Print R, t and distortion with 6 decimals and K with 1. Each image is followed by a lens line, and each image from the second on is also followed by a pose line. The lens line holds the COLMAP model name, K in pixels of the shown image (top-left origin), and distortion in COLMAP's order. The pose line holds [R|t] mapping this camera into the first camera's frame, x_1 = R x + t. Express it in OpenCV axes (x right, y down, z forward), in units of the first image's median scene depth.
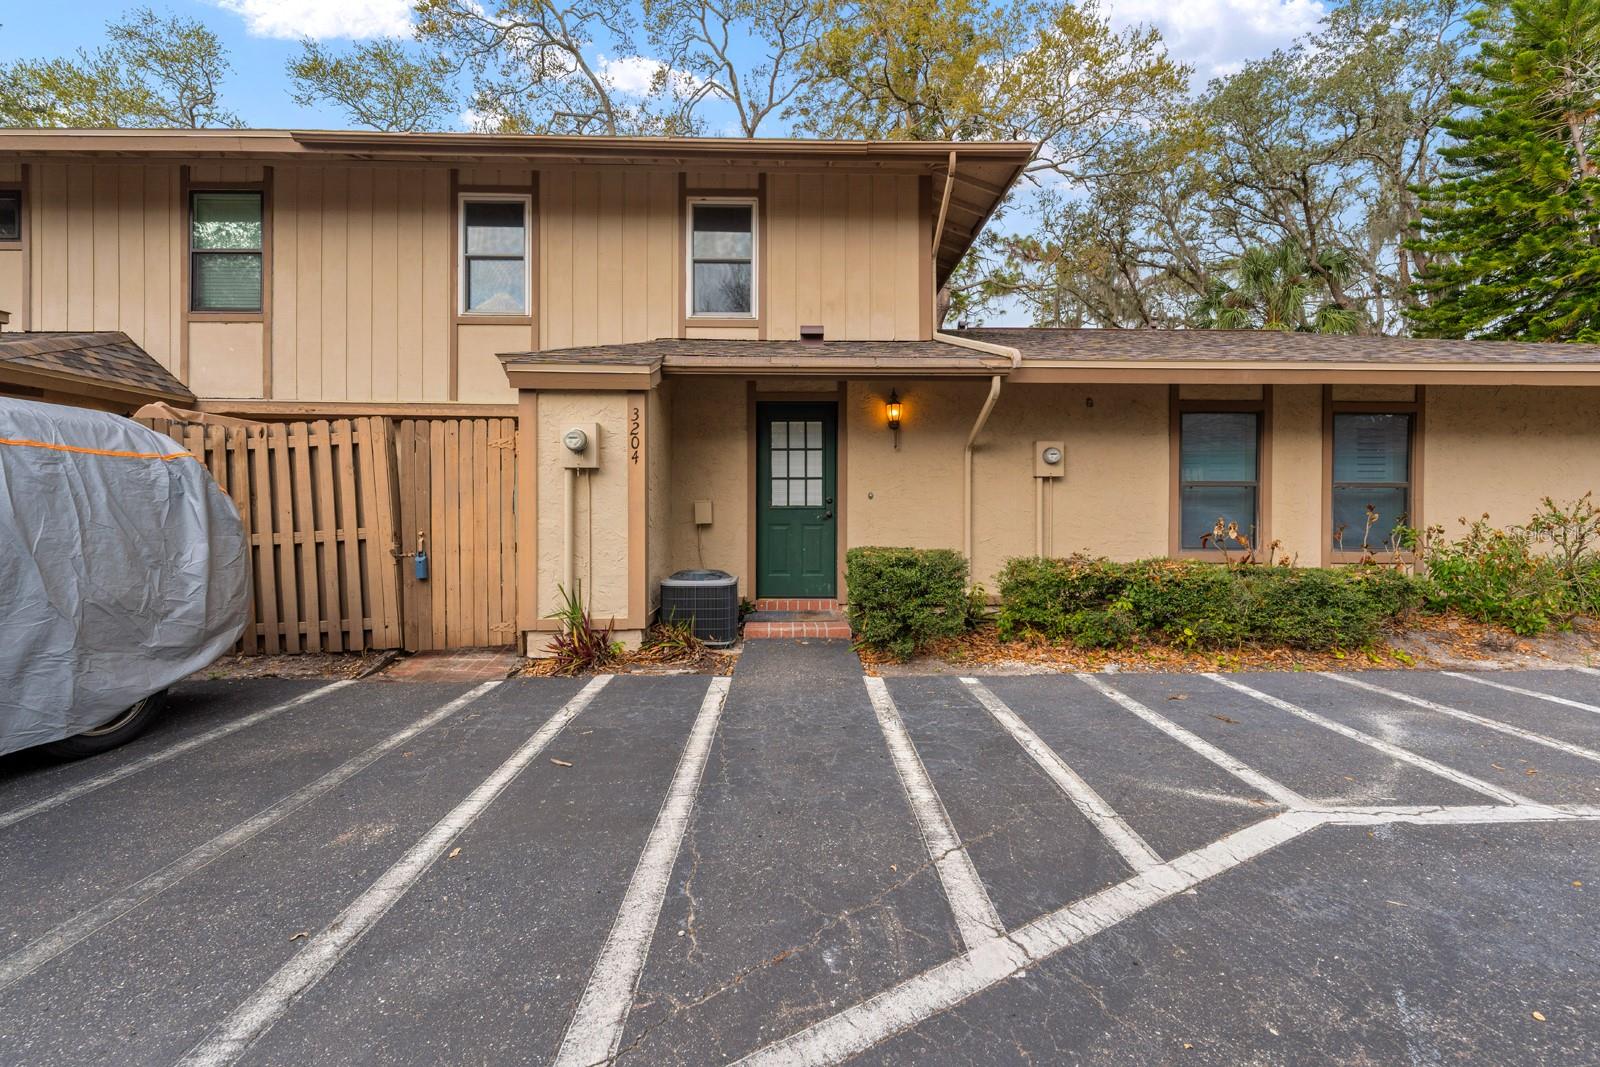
lens RADIAL K [[654.9, 0, 794.4], [0, 654.9, 520.6], [0, 0, 1]] dist [0.001143, -0.000530]
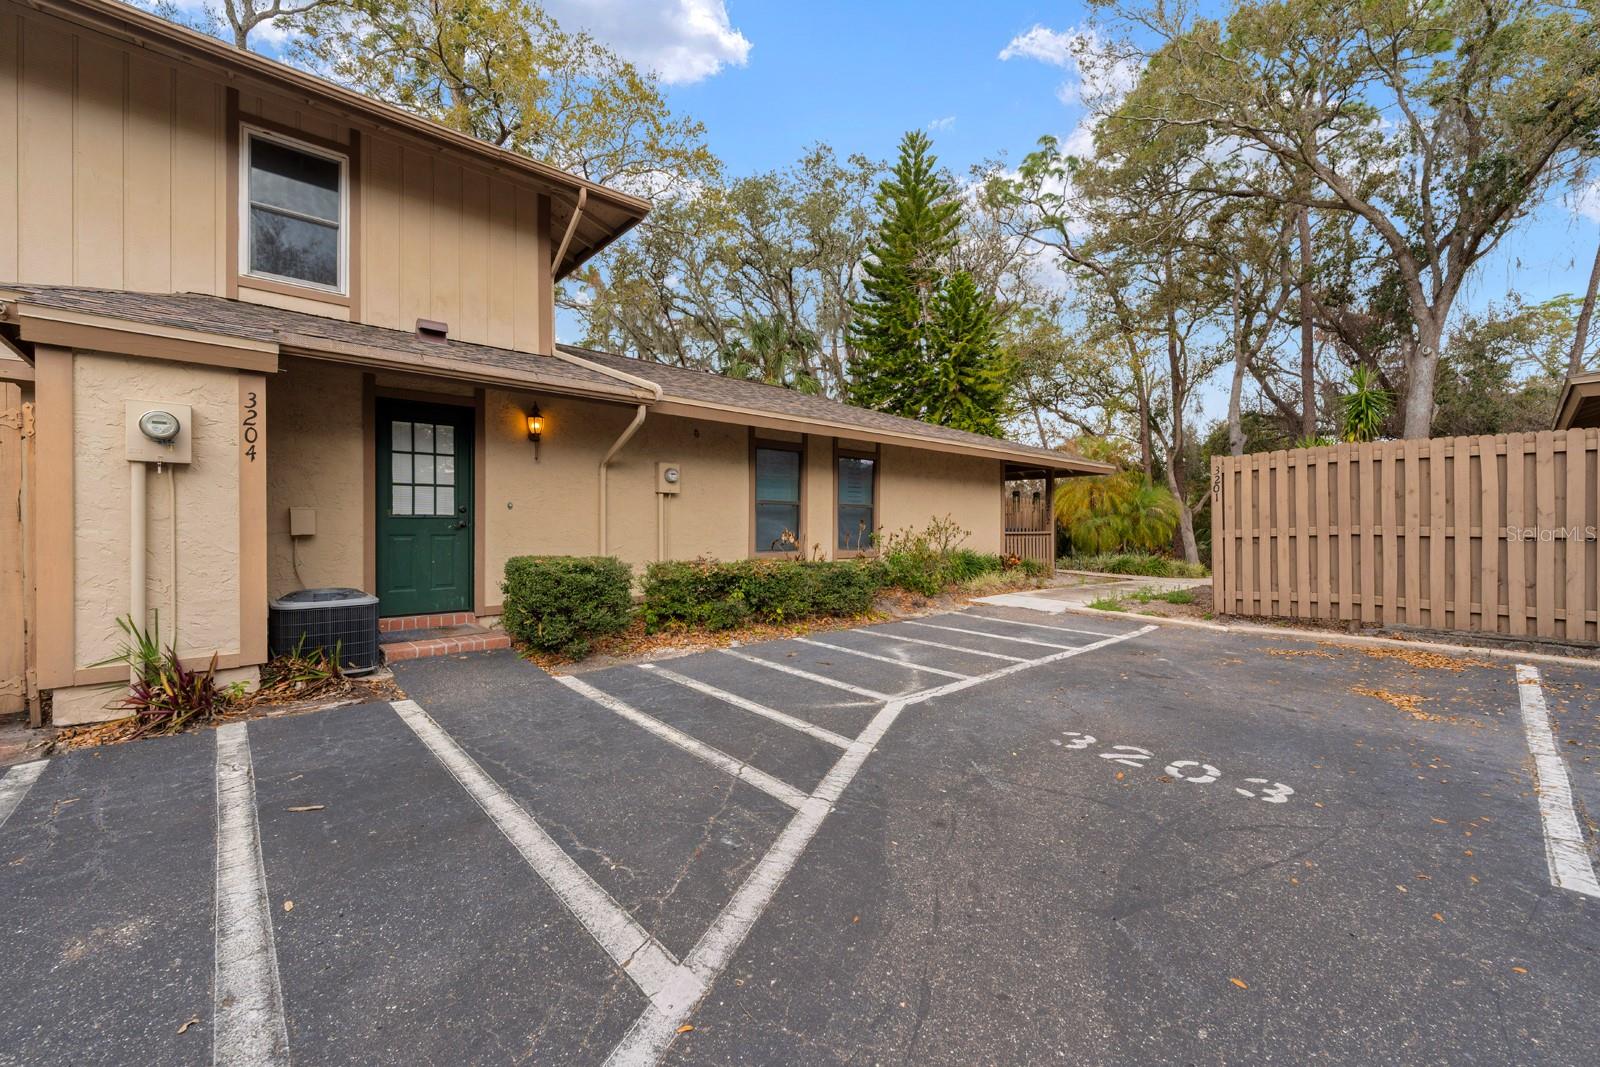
lens RADIAL K [[654.9, 0, 797.3], [0, 654.9, 531.7], [0, 0, 1]] dist [0.001143, -0.000530]
pose [[0.753135, -0.004535, 0.657850, -0.265021], [0.003011, 0.999990, 0.003447, -0.000428], [-0.657859, -0.000616, 0.753141, -0.054961]]
